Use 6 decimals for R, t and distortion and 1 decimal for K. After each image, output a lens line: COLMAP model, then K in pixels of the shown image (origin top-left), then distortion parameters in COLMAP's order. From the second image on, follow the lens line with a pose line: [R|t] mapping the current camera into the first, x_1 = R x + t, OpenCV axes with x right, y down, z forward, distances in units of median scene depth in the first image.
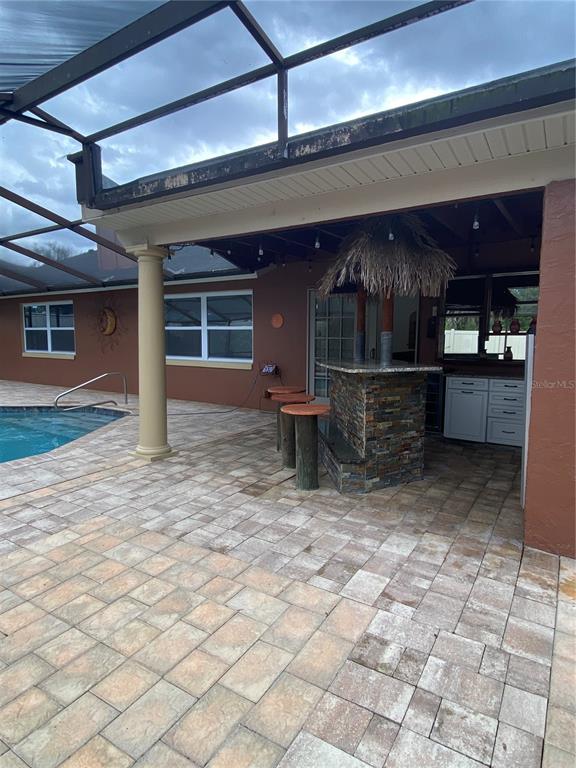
lens RADIAL K [[438.5, 0, 290.3], [0, 438.5, 382.7], [0, 0, 1]] dist [0.025383, -0.031645]
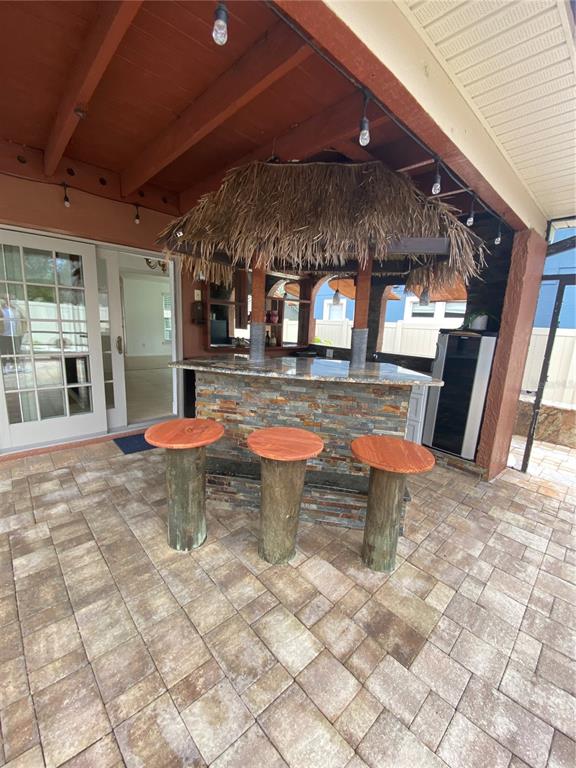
lens RADIAL K [[313.4, 0, 288.0], [0, 313.4, 384.8], [0, 0, 1]] dist [-0.007488, -0.005343]
pose [[0.253491, -0.183343, 0.949804, -0.428075], [0.062897, 0.982920, 0.172949, -0.129354], [-0.965291, 0.015899, 0.260694, 1.051474]]
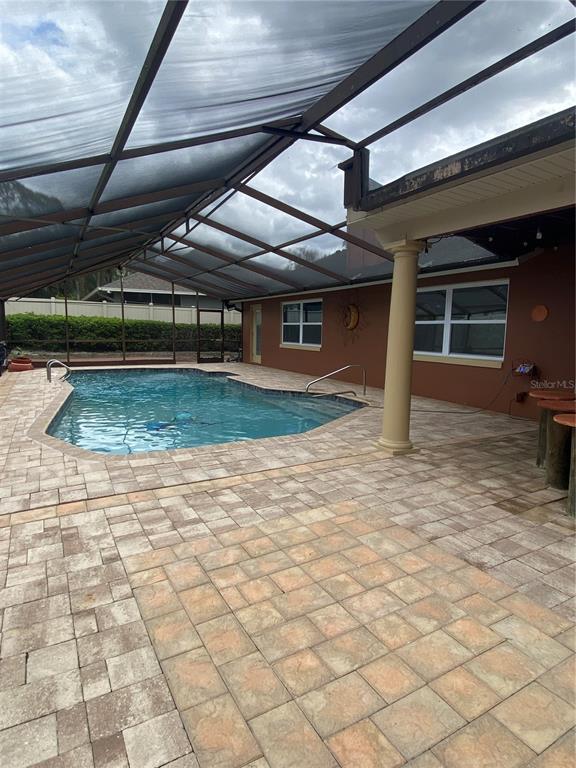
lens RADIAL K [[438.5, 0, 285.4], [0, 438.5, 376.8], [0, 0, 1]] dist [0.025383, -0.031645]
pose [[0.870364, 0.062557, -0.488419, -0.062991], [-0.062832, 0.997898, 0.015844, -0.001108], [0.488384, 0.016899, 0.872465, -0.005034]]
